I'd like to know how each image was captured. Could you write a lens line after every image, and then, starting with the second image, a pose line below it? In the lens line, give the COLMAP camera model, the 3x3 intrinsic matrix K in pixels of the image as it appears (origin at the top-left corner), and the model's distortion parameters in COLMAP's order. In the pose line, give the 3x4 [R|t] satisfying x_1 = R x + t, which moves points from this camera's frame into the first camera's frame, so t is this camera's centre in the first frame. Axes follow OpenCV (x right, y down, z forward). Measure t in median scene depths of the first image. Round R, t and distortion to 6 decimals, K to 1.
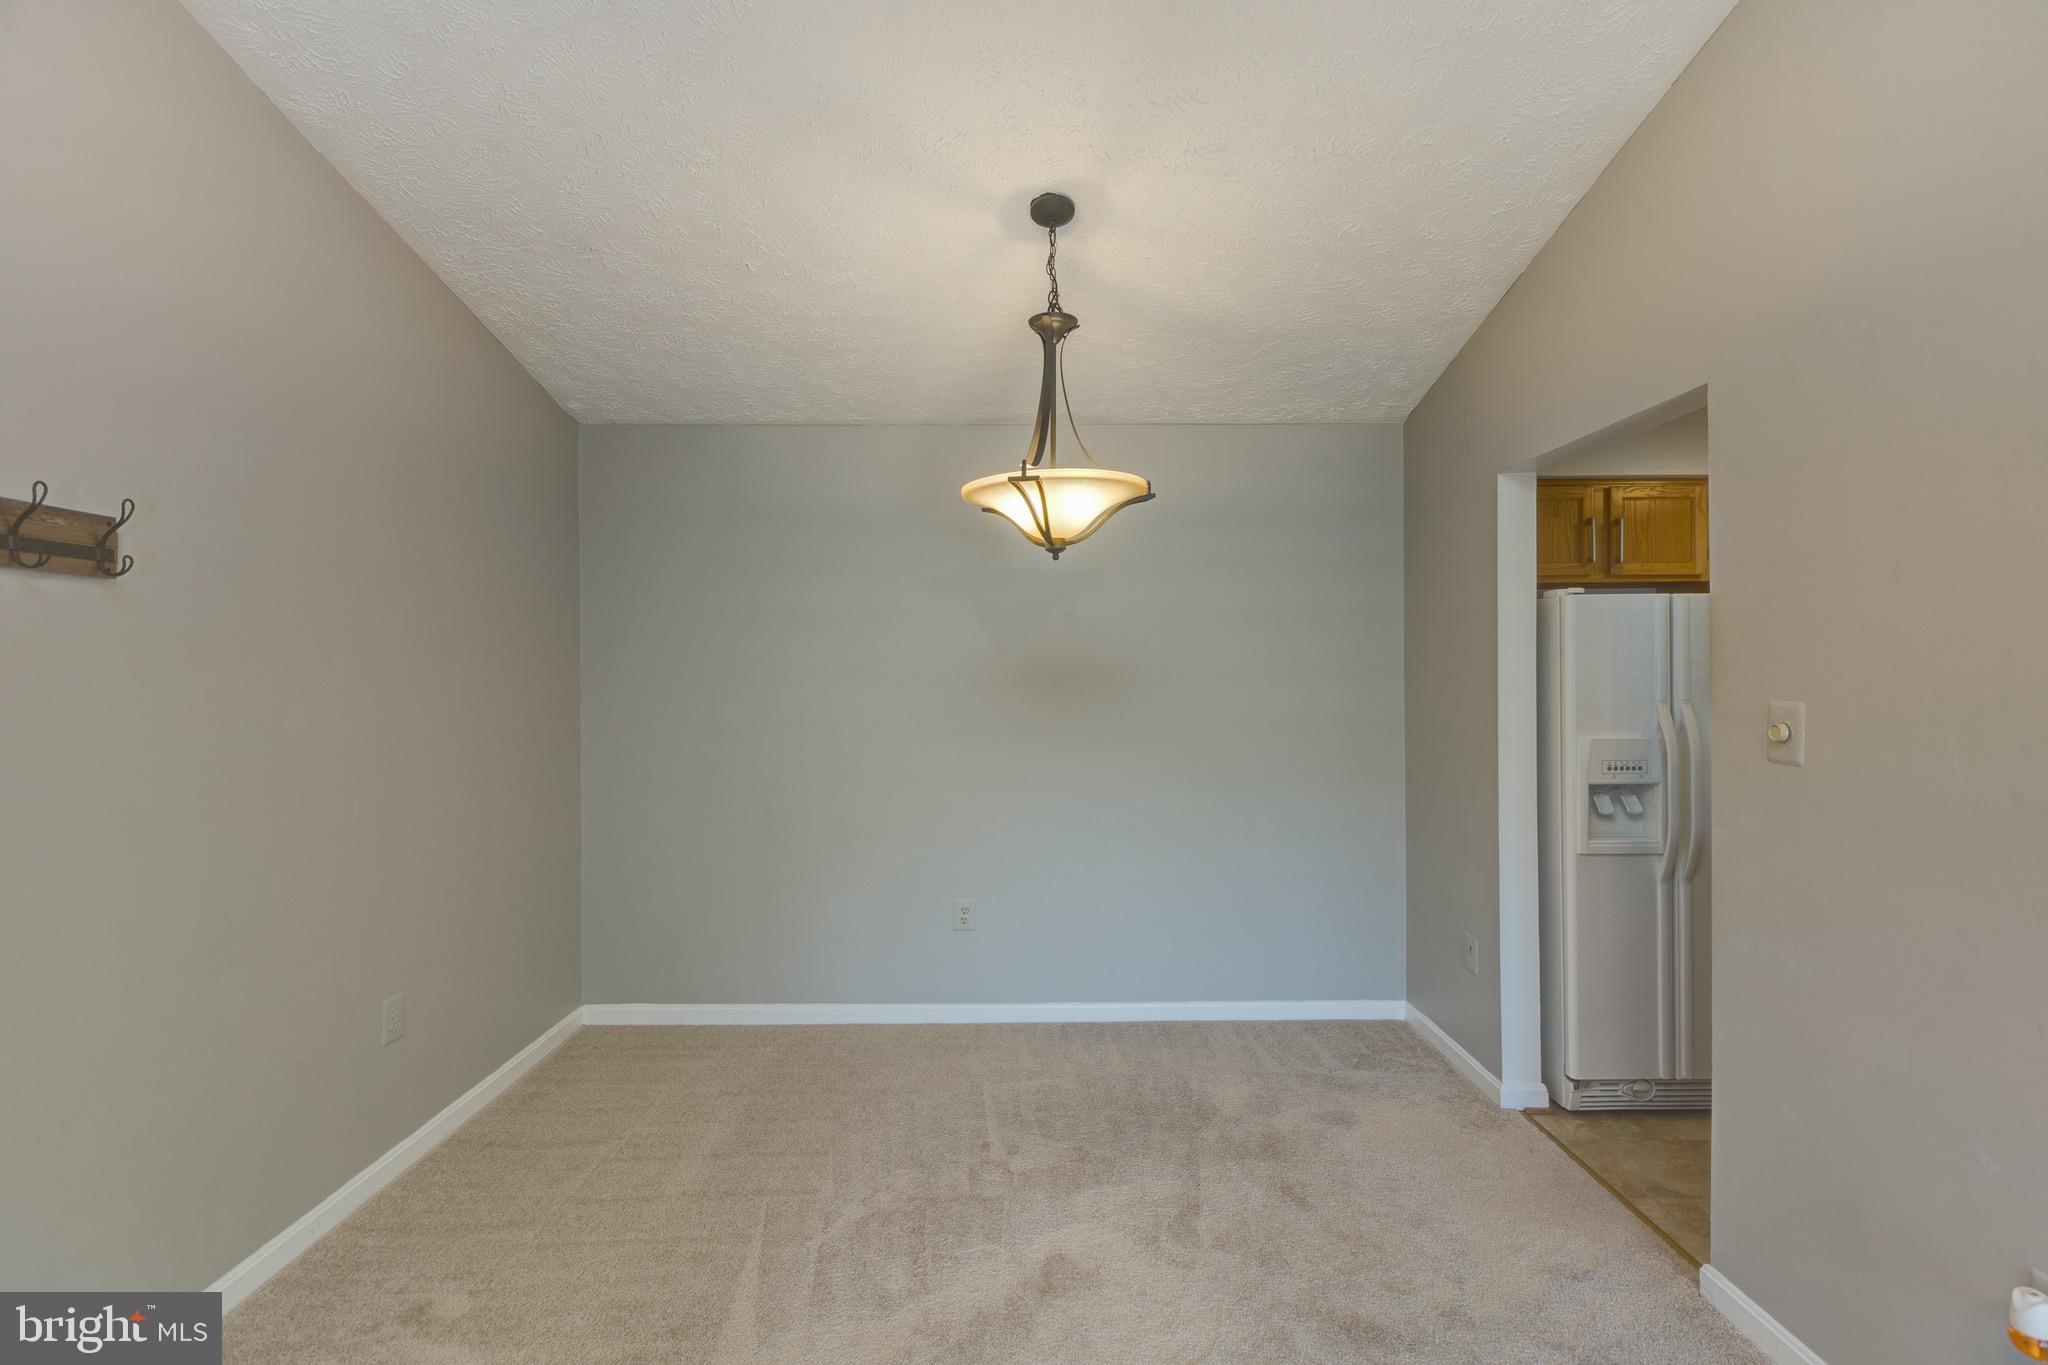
lens RADIAL K [[908.9, 0, 1028.4], [0, 908.9, 676.4], [0, 0, 1]] dist [0.004214, -0.001335]
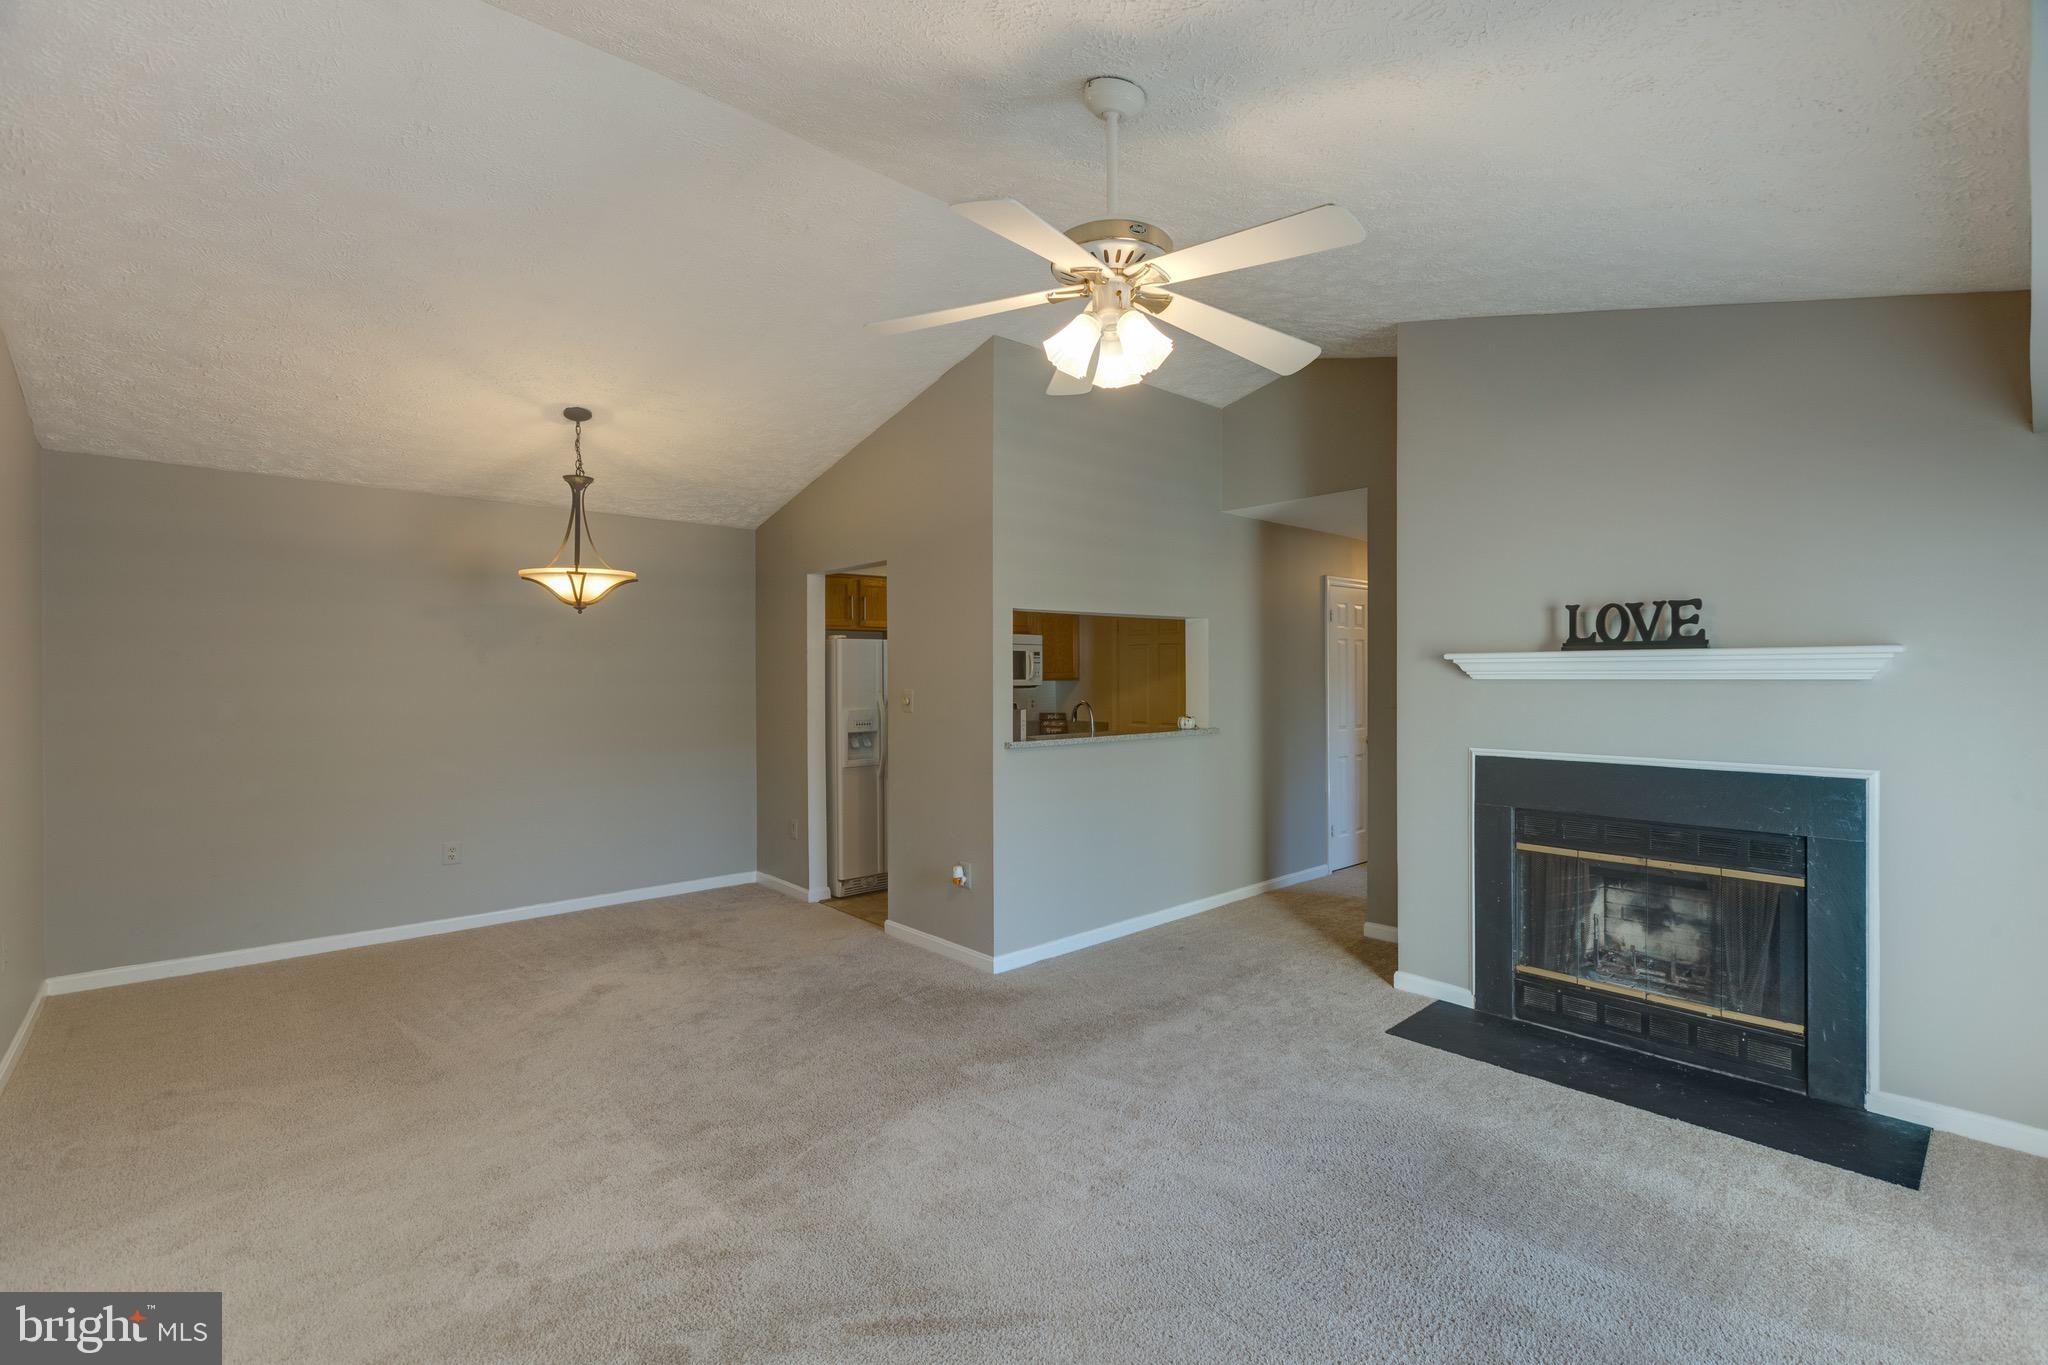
lens RADIAL K [[908.9, 0, 1031.7], [0, 908.9, 679.3], [0, 0, 1]] dist [0.004214, -0.001335]
pose [[0.746078, 0.000029, 0.665858, -0.423680], [-0.000246, 1.000000, 0.000232, -0.000737], [-0.665858, -0.000337, 0.746078, -0.776020]]
